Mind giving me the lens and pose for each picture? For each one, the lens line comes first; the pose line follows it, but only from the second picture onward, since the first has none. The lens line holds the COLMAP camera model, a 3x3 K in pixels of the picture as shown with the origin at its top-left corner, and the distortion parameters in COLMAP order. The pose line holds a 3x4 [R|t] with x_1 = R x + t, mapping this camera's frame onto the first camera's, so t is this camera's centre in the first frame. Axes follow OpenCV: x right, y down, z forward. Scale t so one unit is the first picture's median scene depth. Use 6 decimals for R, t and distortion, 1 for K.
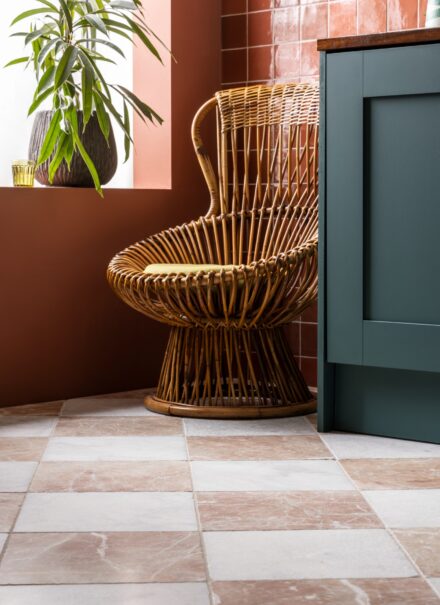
lens RADIAL K [[1301.7, 0, 220.0], [0, 1301.7, 302.5], [0, 0, 1]] dist [-0.027186, 0.226312]
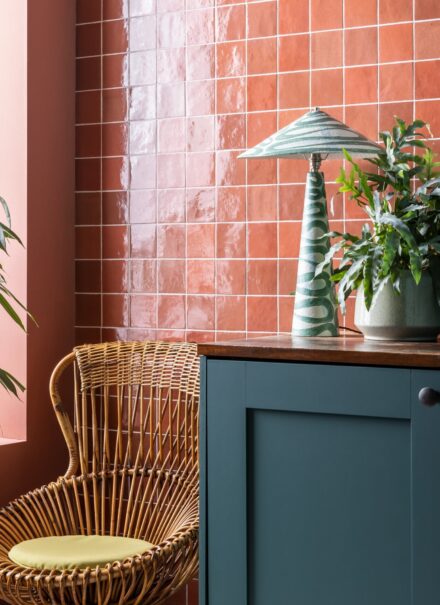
lens RADIAL K [[1301.7, 0, 220.0], [0, 1301.7, 302.5], [0, 0, 1]] dist [-0.027186, 0.226312]
pose [[0.985526, -0.001419, 0.169517, -0.062477], [0.009258, 0.998923, -0.045461, -0.152915], [-0.169270, 0.046372, 0.984478, 0.012519]]
